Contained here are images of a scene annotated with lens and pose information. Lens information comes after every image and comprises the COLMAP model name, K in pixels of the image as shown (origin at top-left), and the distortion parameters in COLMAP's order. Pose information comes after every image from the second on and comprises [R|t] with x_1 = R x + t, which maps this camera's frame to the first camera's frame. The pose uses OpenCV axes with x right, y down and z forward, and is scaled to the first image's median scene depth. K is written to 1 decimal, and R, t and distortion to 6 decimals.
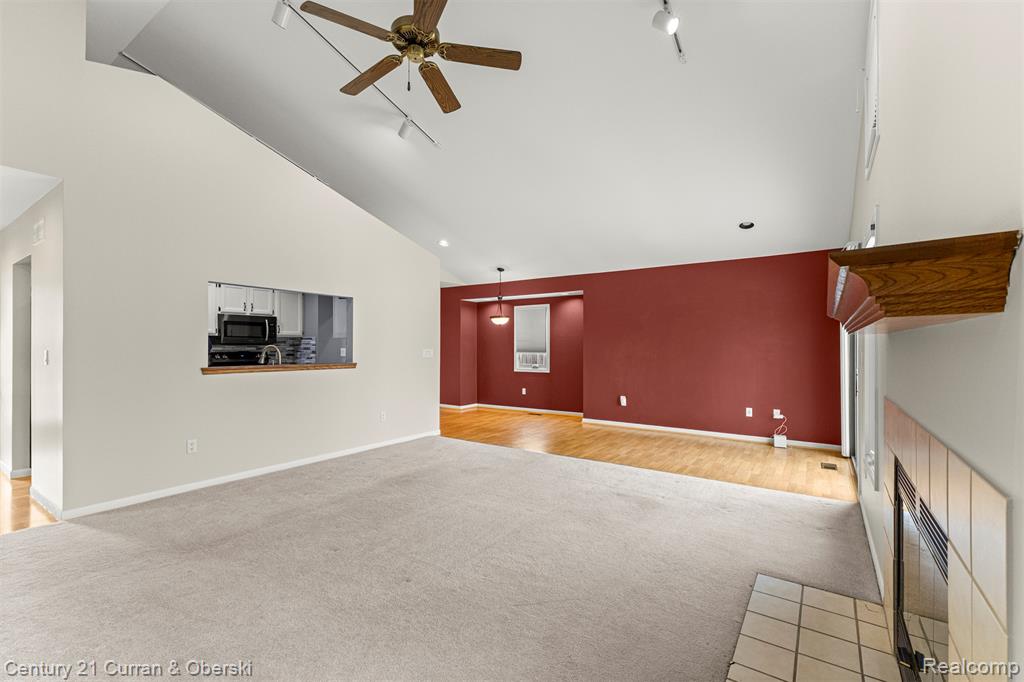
lens RADIAL K [[443.4, 0, 513.5], [0, 443.4, 346.7], [0, 0, 1]] dist [0.008124, -0.000817]
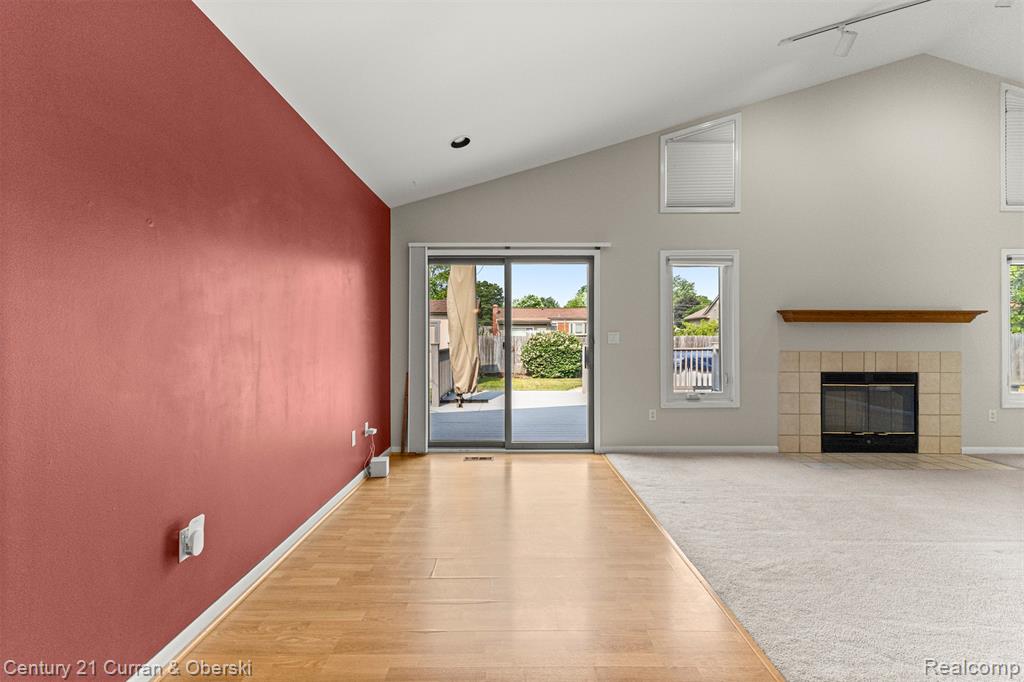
lens RADIAL K [[440.6, 0, 511.9], [0, 440.6, 336.8], [0, 0, 1]] dist [0.015267, -0.004290]
pose [[-0.570237, -0.001000, 0.821480, -0.058861], [-0.001603, 0.999999, 0.000105, 0.014617], [-0.821479, -0.001257, -0.570238, 1.142938]]
